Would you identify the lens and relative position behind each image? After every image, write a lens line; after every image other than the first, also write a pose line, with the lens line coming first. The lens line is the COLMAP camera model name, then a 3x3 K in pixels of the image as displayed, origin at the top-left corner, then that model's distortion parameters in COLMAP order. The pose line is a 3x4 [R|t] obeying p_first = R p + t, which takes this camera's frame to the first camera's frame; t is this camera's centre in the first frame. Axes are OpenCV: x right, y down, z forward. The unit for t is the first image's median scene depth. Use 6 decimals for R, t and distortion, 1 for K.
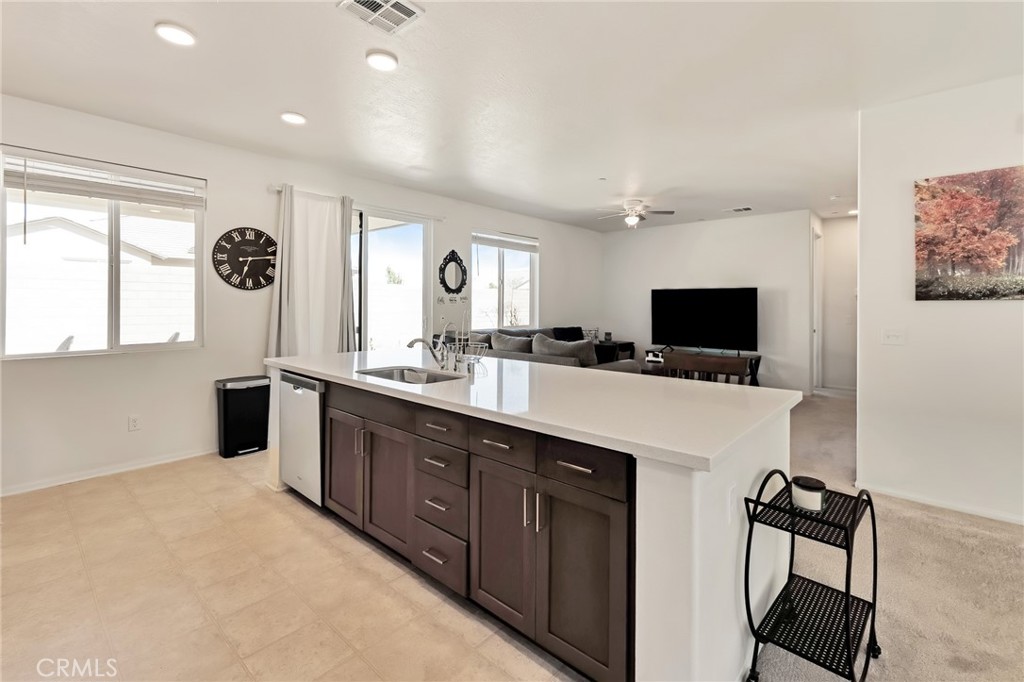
lens RADIAL K [[454.4, 0, 508.9], [0, 454.4, 305.1], [0, 0, 1]] dist [0.001264, -0.000021]
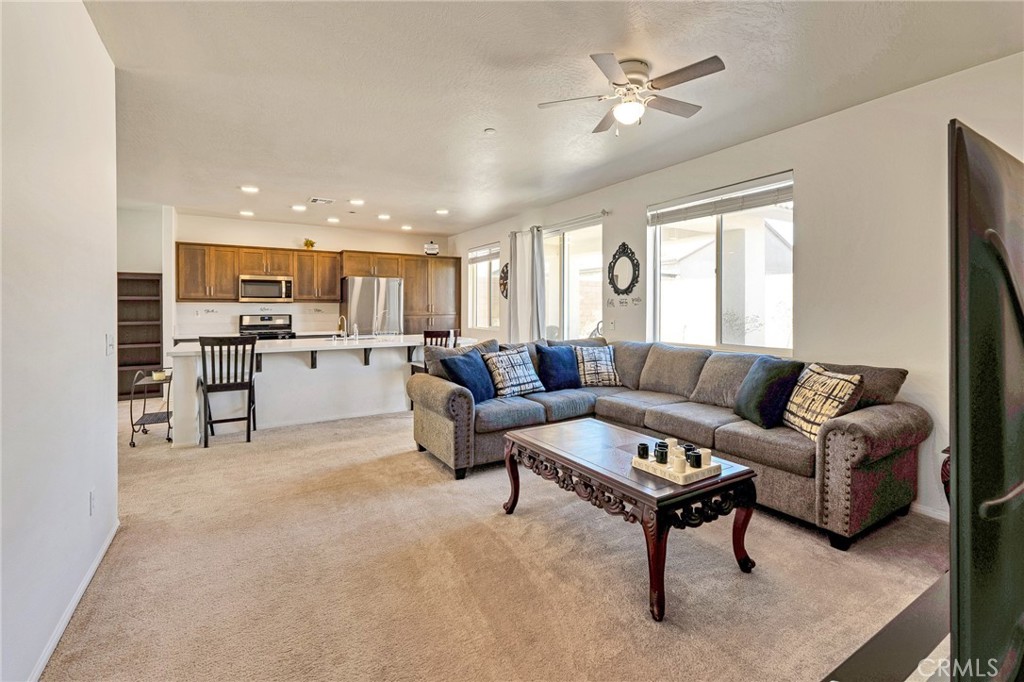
lens RADIAL K [[454.4, 0, 508.9], [0, 454.4, 305.1], [0, 0, 1]] dist [0.001264, -0.000021]
pose [[-0.273247, -0.007682, -0.961913, 0.707543], [-0.001741, 0.999970, -0.007492, 0.000575], [0.961942, -0.000373, -0.273252, 0.984654]]
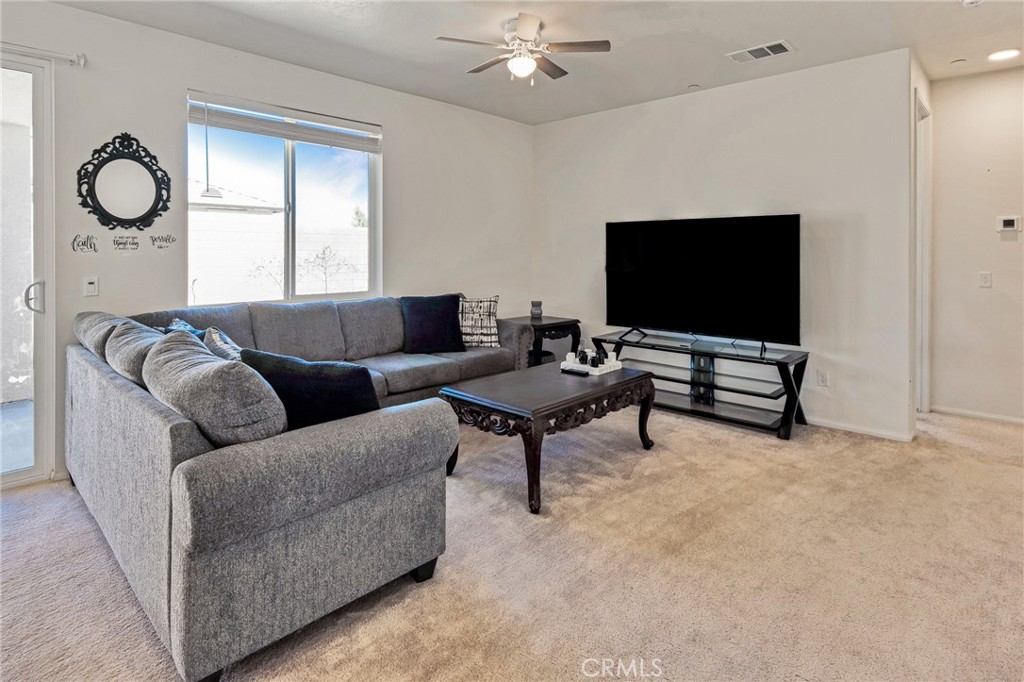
lens RADIAL K [[536.6, 0, 516.4], [0, 536.6, 259.1], [0, 0, 1]] dist [-0.002618, 0.000411]
pose [[0.999921, -0.006059, -0.011046, 0.263410], [0.006168, 0.999932, 0.009891, 0.001973], [0.010985, -0.009959, 0.999890, 0.447159]]
